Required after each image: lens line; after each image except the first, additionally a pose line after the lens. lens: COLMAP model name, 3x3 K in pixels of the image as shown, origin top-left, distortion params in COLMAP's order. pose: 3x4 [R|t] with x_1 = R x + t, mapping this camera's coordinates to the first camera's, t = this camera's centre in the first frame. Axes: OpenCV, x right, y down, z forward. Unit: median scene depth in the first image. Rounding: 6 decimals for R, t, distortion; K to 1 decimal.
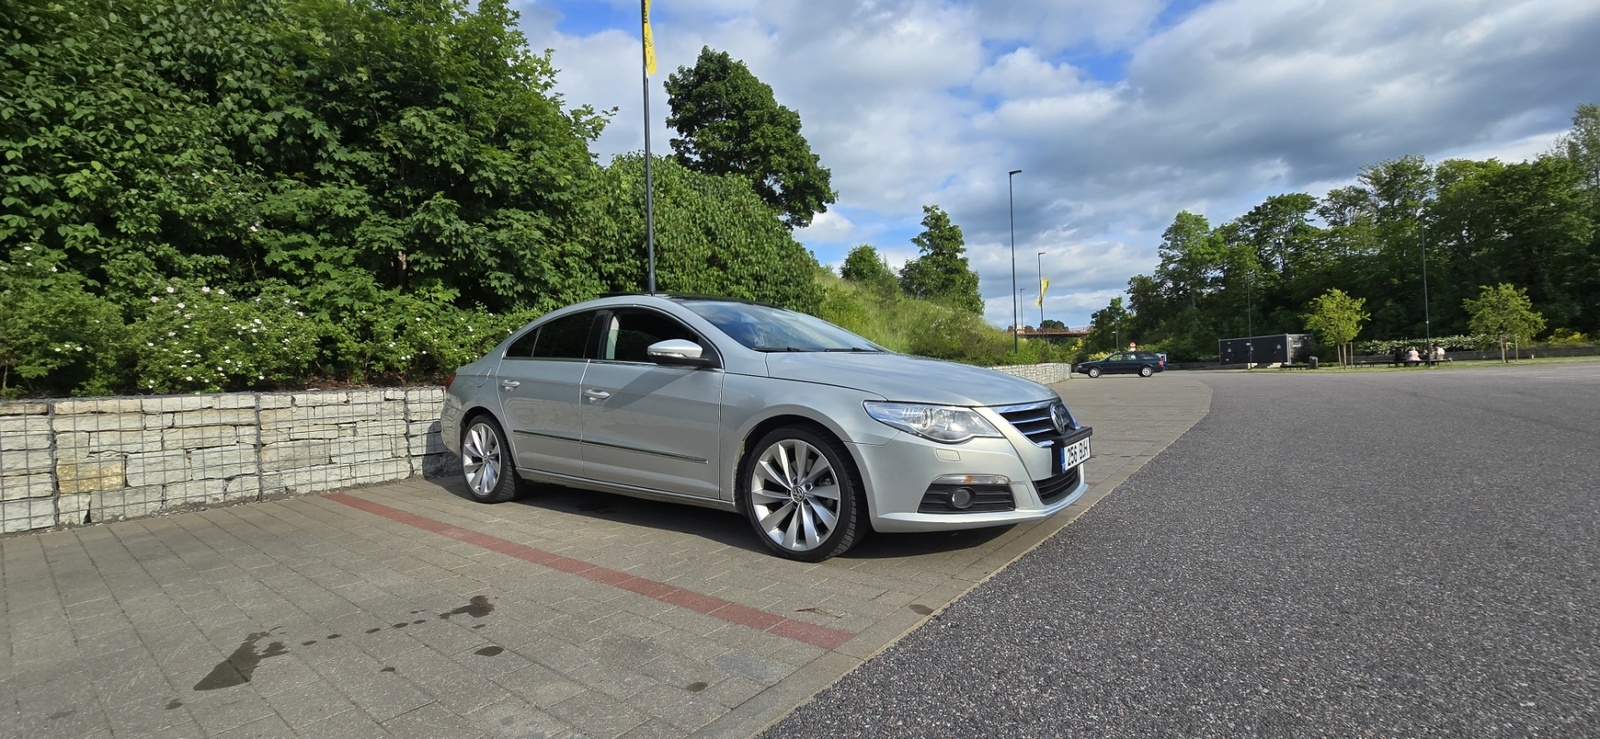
lens RADIAL K [[654.5, 0, 801.3], [0, 654.5, 385.0], [0, 0, 1]] dist [-0.001203, -0.002265]
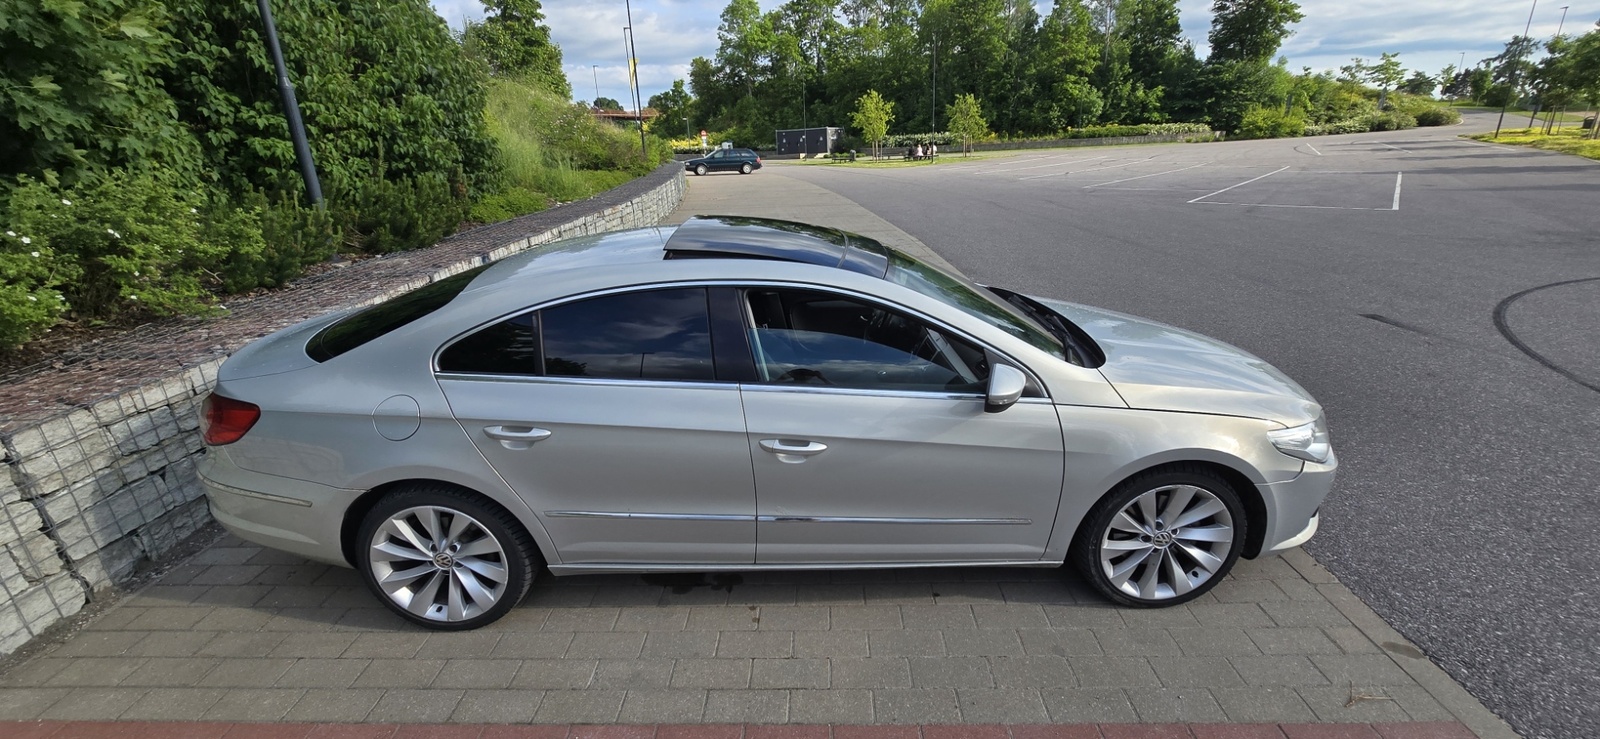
lens RADIAL K [[654.5, 0, 809.3], [0, 654.5, 385.6], [0, 0, 1]] dist [-0.001203, -0.002265]
pose [[0.790818, -0.205495, 0.576523, -0.042282], [0.012618, 0.947225, 0.320320, -0.015581], [-0.611921, -0.246040, 0.751676, 0.035765]]
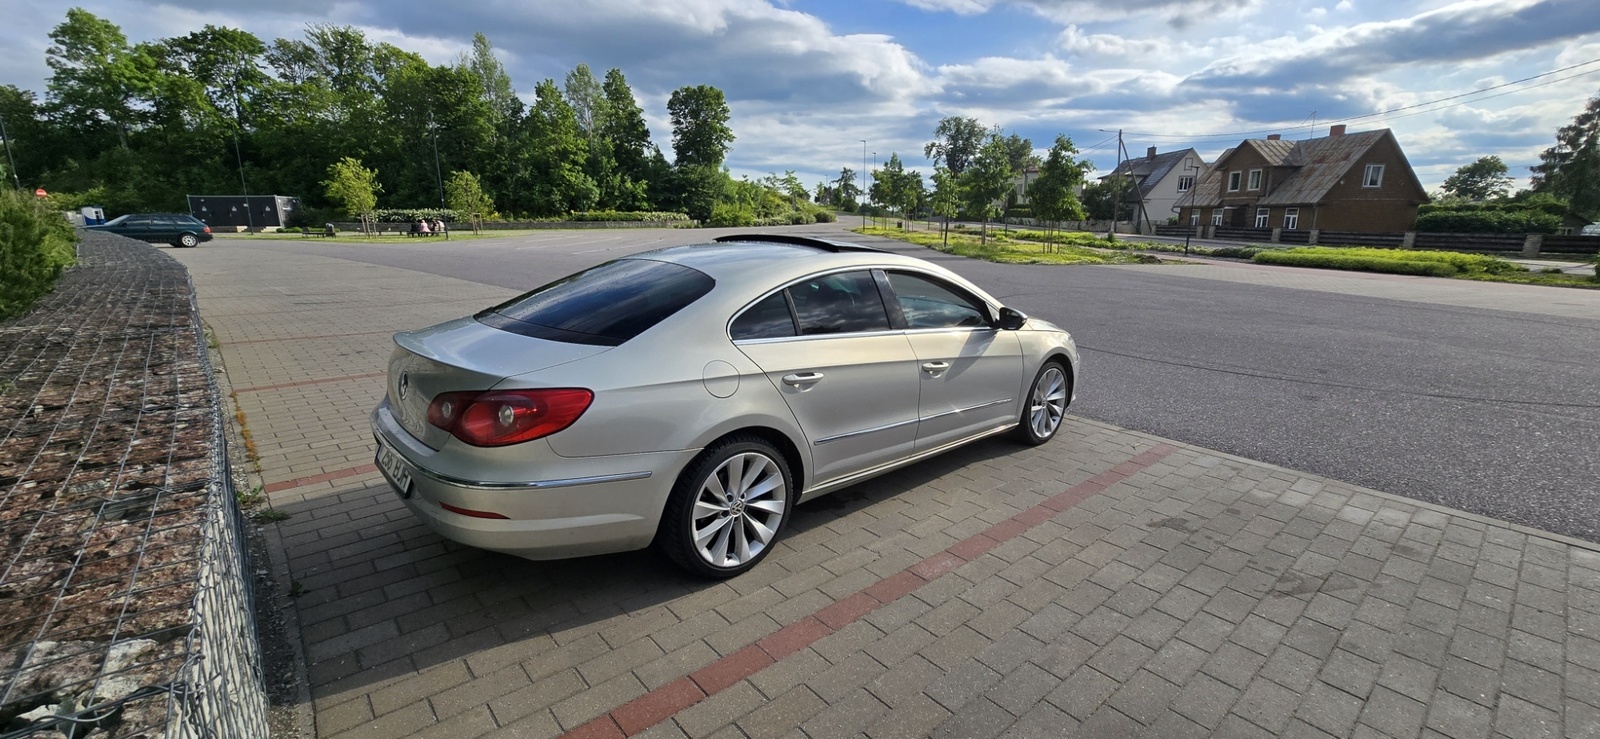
lens RADIAL K [[654.5, 0, 822.8], [0, 654.5, 382.8], [0, 0, 1]] dist [-0.001203, -0.002265]
pose [[0.163284, -0.201538, 0.965775, -0.083672], [-0.004631, 0.978745, 0.205028, -0.010496], [-0.986568, -0.037951, 0.158880, 0.066291]]
